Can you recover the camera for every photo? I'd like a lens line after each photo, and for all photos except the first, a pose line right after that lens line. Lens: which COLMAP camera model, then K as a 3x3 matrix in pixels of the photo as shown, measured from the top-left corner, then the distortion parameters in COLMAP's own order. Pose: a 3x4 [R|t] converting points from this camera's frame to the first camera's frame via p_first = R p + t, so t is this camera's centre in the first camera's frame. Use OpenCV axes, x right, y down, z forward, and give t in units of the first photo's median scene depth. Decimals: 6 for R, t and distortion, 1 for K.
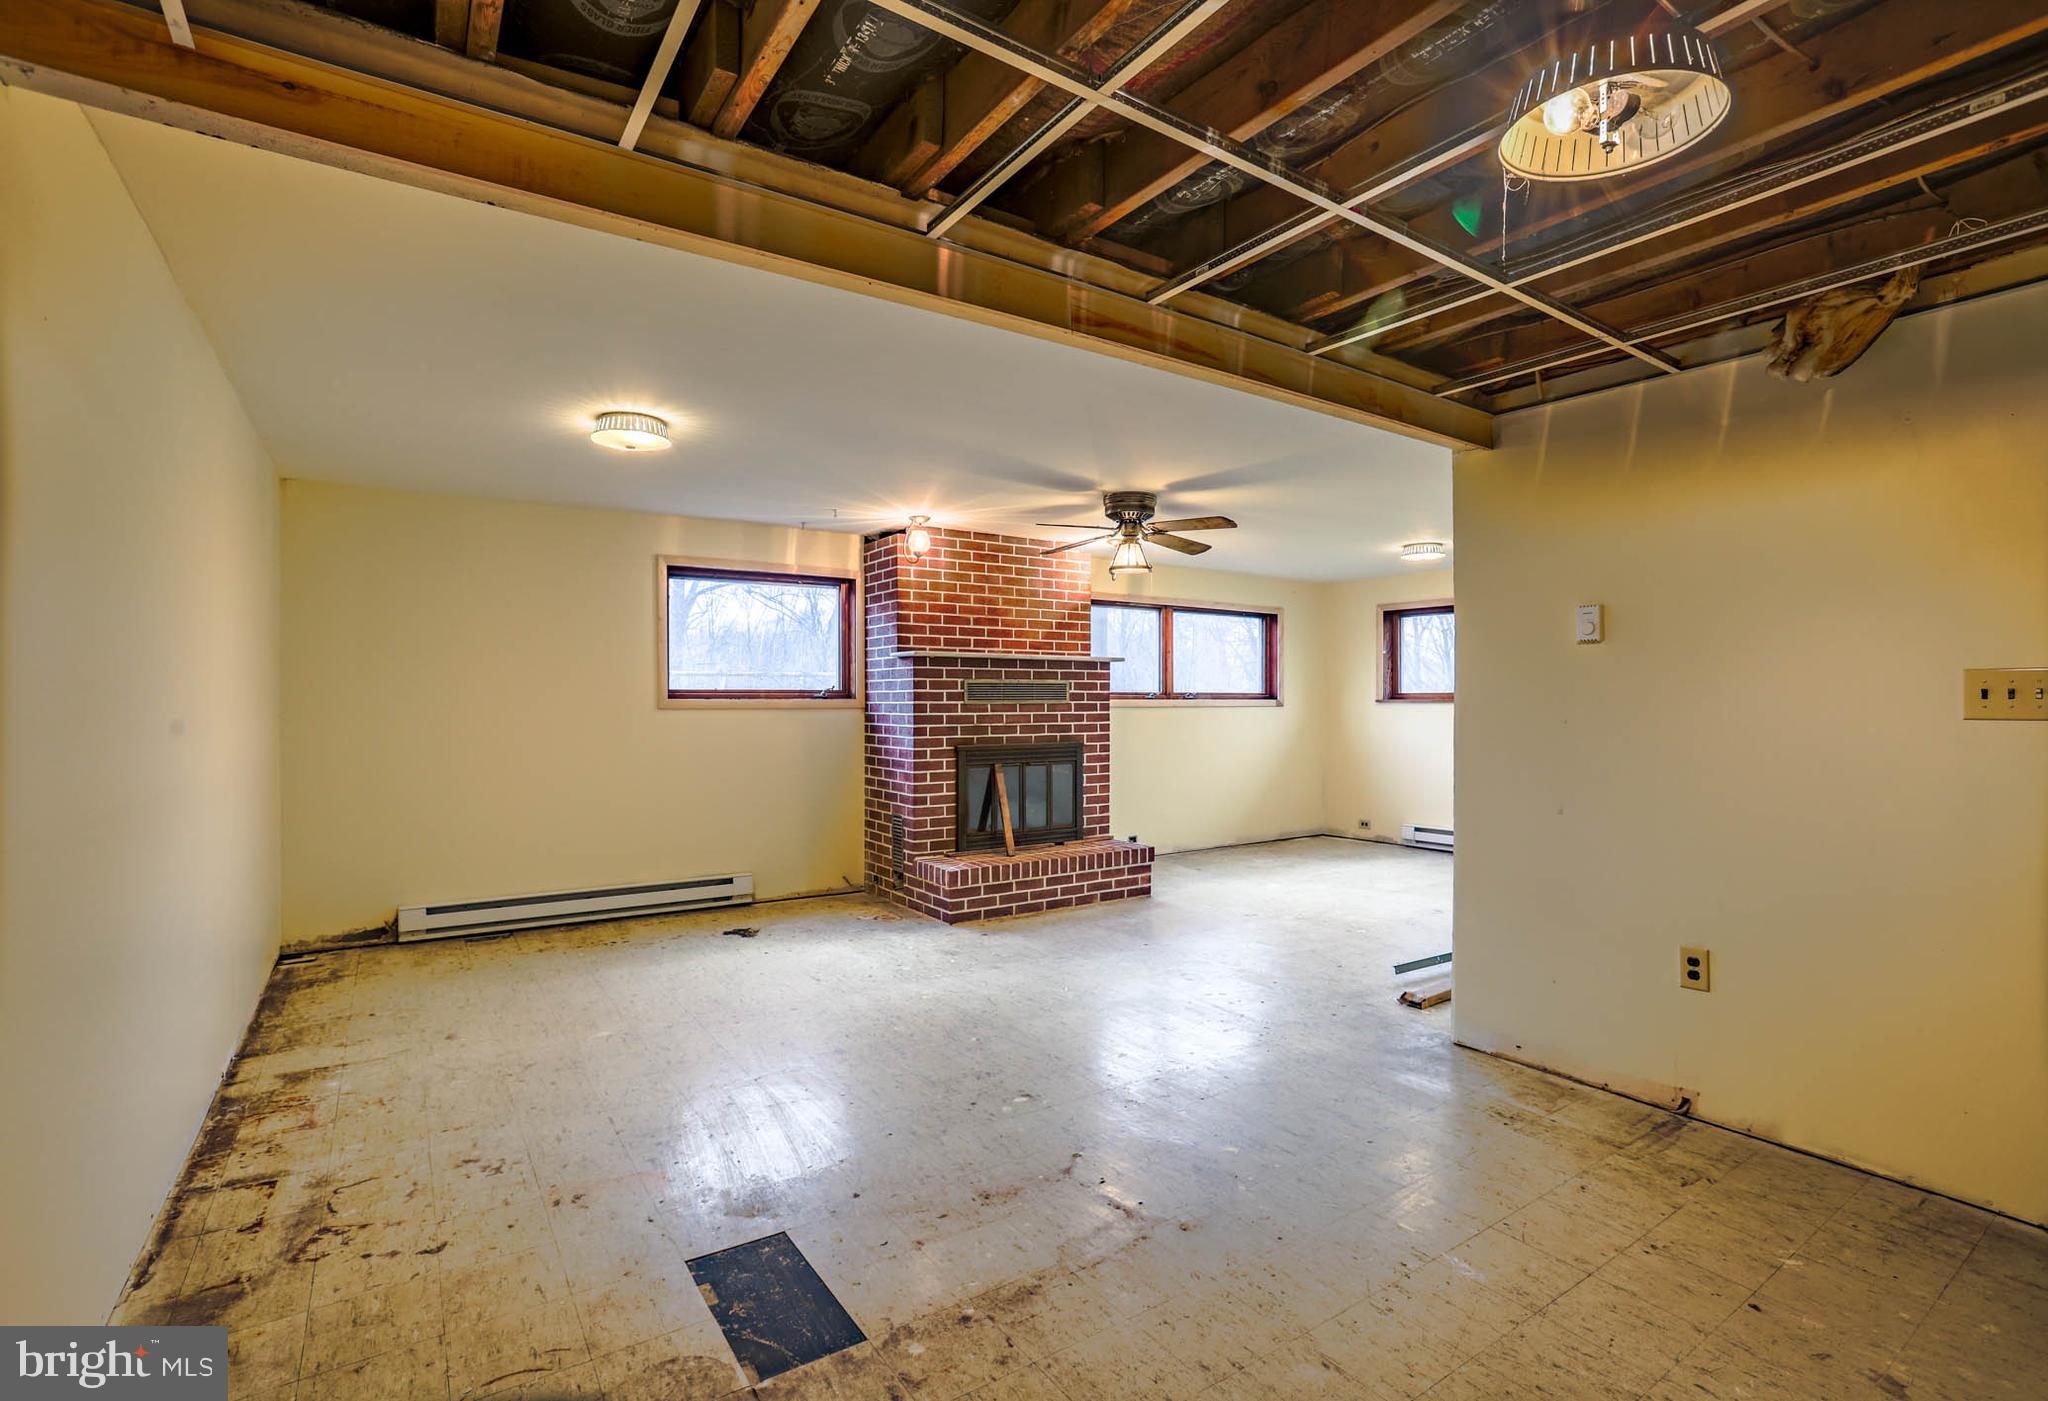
lens RADIAL K [[959.6, 0, 1011.1], [0, 959.6, 696.0], [0, 0, 1]] dist [-0.026594, 0.010080]
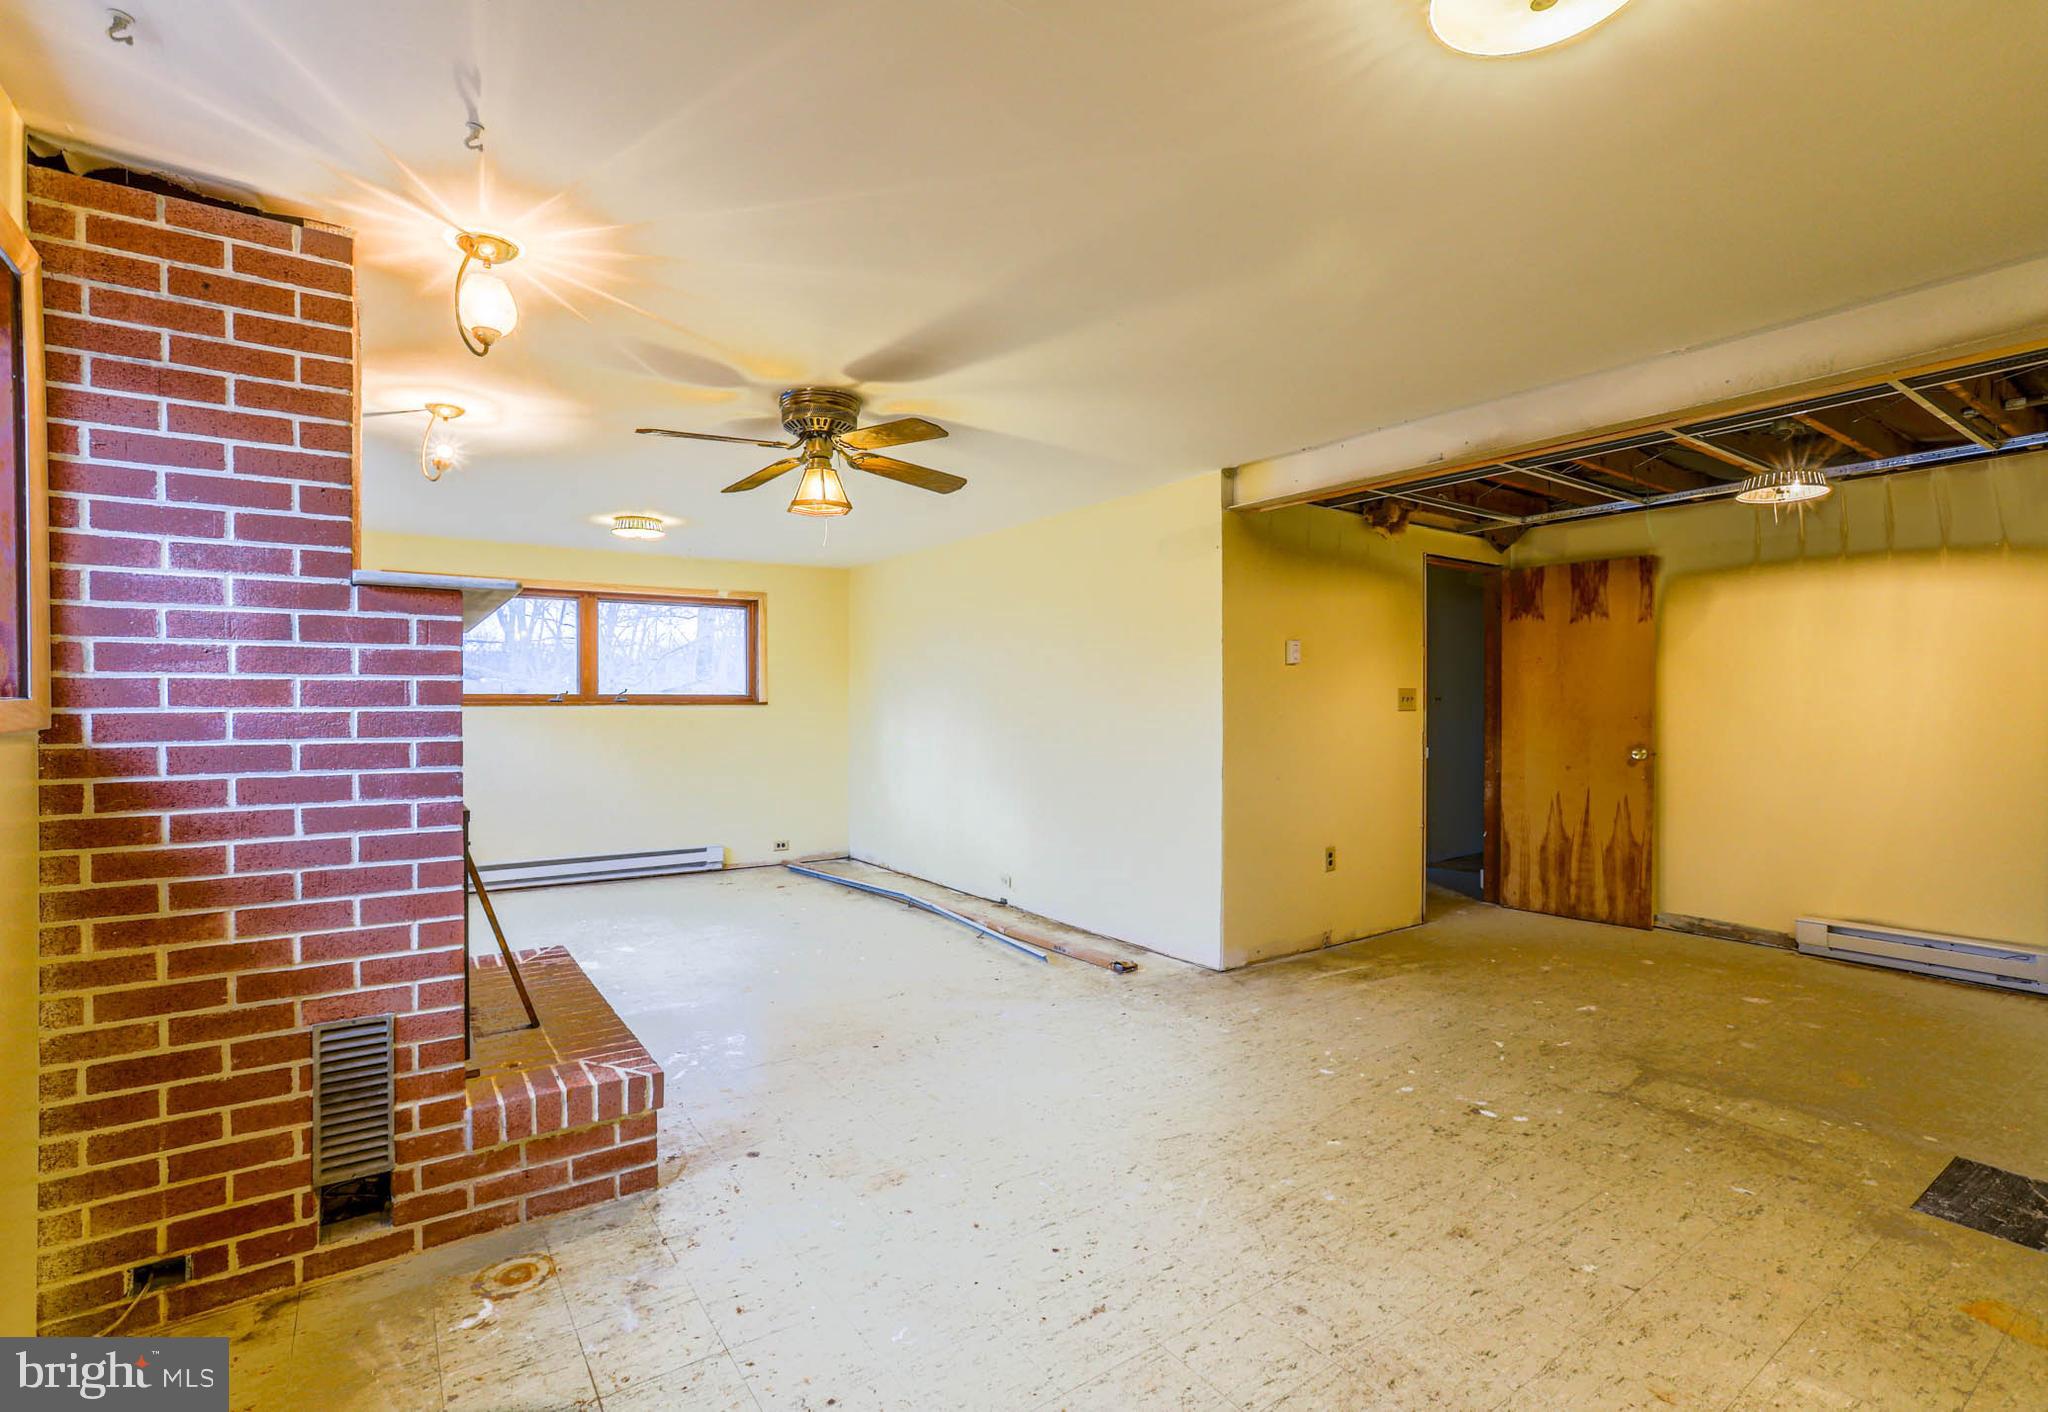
lens RADIAL K [[959.6, 0, 1018.1], [0, 959.6, 717.3], [0, 0, 1]] dist [-0.026594, 0.010080]
pose [[-0.014928, -0.008403, 0.999853, -0.888237], [0.002546, 0.999961, 0.008442, 0.014304], [-0.999885, 0.002672, -0.014906, 1.414048]]
